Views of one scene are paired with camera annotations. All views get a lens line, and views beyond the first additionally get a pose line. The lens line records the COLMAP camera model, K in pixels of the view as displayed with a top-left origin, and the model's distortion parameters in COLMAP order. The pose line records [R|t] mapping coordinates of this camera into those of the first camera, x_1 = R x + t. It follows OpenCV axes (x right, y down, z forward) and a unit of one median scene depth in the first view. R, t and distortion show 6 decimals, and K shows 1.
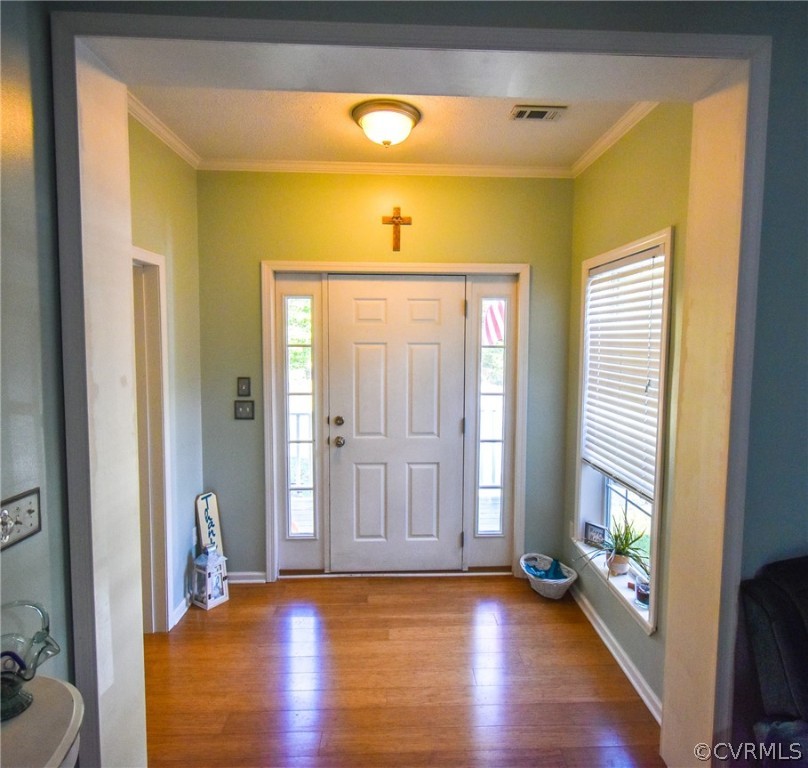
lens RADIAL K [[520.4, 0, 406.3], [0, 520.4, 382.0], [0, 0, 1]] dist [-0.000558, 0.000308]
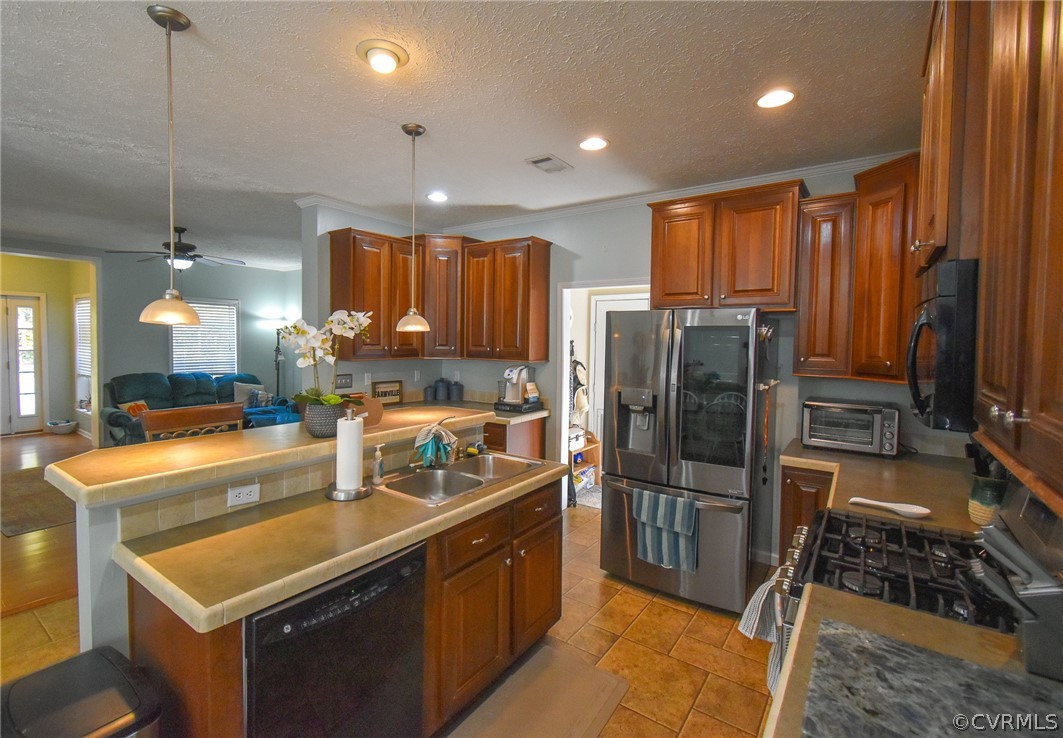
lens RADIAL K [[483.3, 0, 515.5], [0, 483.3, 357.2], [0, 0, 1]] dist [0.002295, -0.000492]
pose [[0.614774, -0.029589, 0.788148, -0.182697], [0.054836, 0.998481, -0.005288, 0.180182], [-0.786795, 0.046470, 0.615463, -1.935941]]
